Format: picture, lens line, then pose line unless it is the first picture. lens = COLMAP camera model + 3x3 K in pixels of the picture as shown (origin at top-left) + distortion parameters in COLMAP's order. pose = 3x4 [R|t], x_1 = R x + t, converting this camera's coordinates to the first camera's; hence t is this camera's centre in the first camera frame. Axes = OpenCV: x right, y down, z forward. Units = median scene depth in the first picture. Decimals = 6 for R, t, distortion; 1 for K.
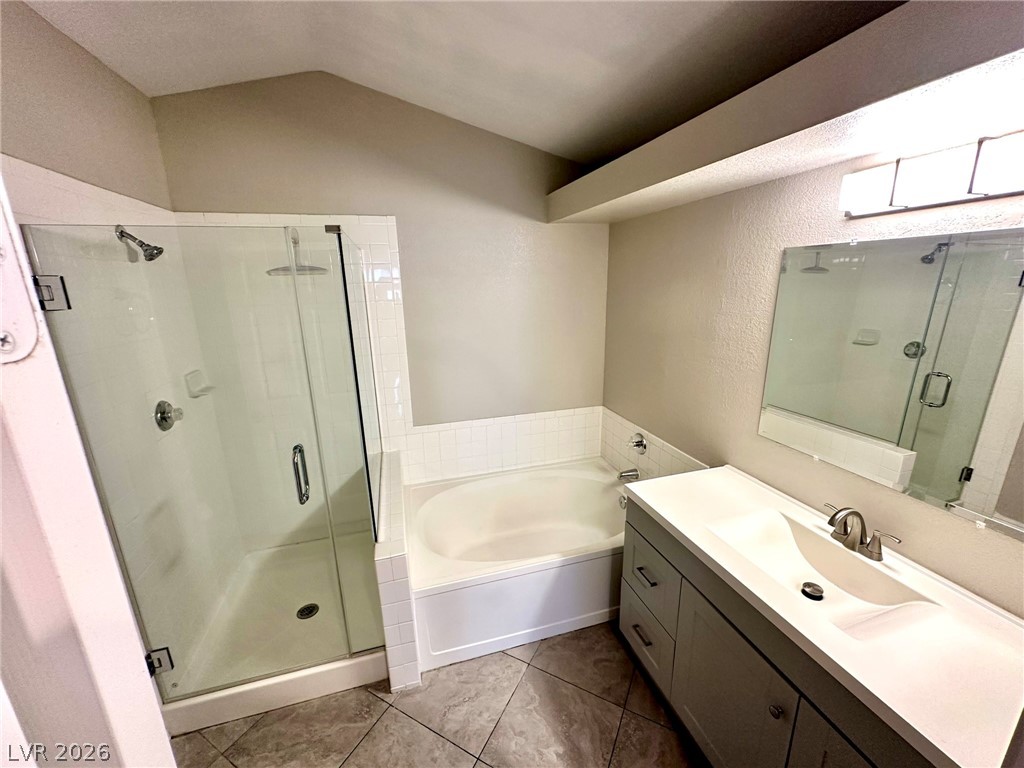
lens RADIAL K [[411.5, 0, 511.9], [0, 411.5, 382.6], [0, 0, 1]] dist [-0.003676, 0.000054]
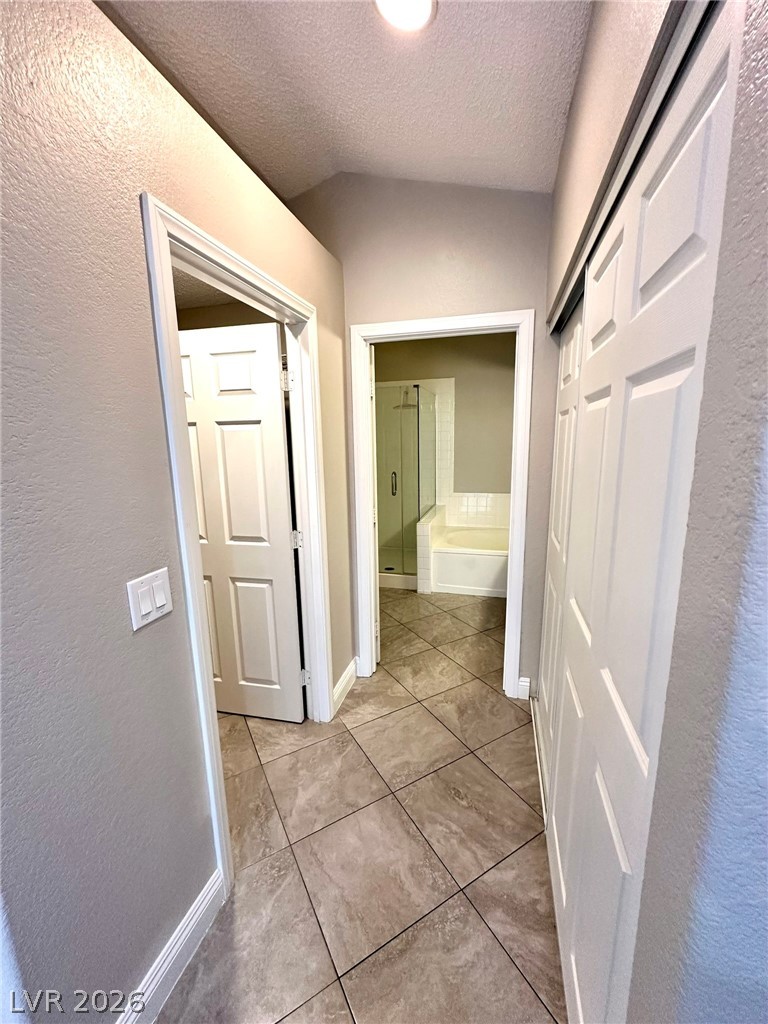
lens RADIAL K [[409.6, 0, 384.2], [0, 409.6, 511.3], [0, 0, 1]] dist [-0.004999, 0.001078]
pose [[0.848244, 0.101516, -0.519785, 0.635946], [-0.128771, 0.991537, -0.016493, 0.372333], [0.513712, 0.080924, 0.854138, -0.970556]]
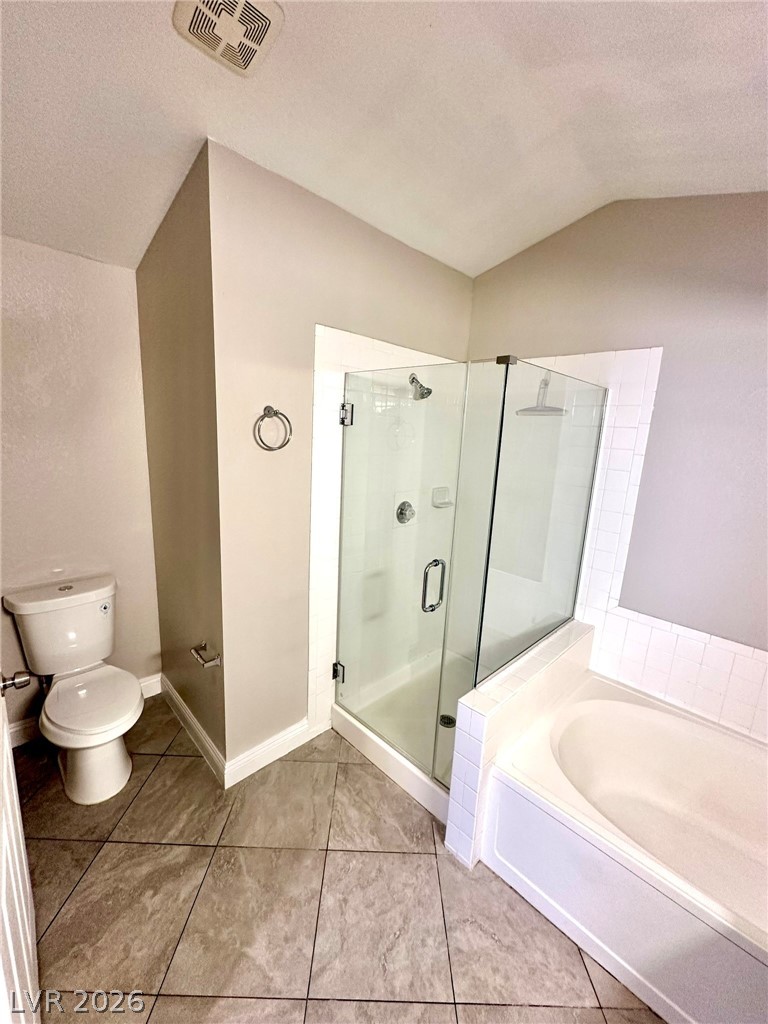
lens RADIAL K [[409.6, 0, 384.2], [0, 409.6, 511.3], [0, 0, 1]] dist [-0.004999, 0.001078]
pose [[0.473175, 0.215189, -0.854283, 0.270485], [-0.271418, 0.958148, 0.091017, -0.027496], [0.838115, 0.188801, 0.511778, 0.252152]]
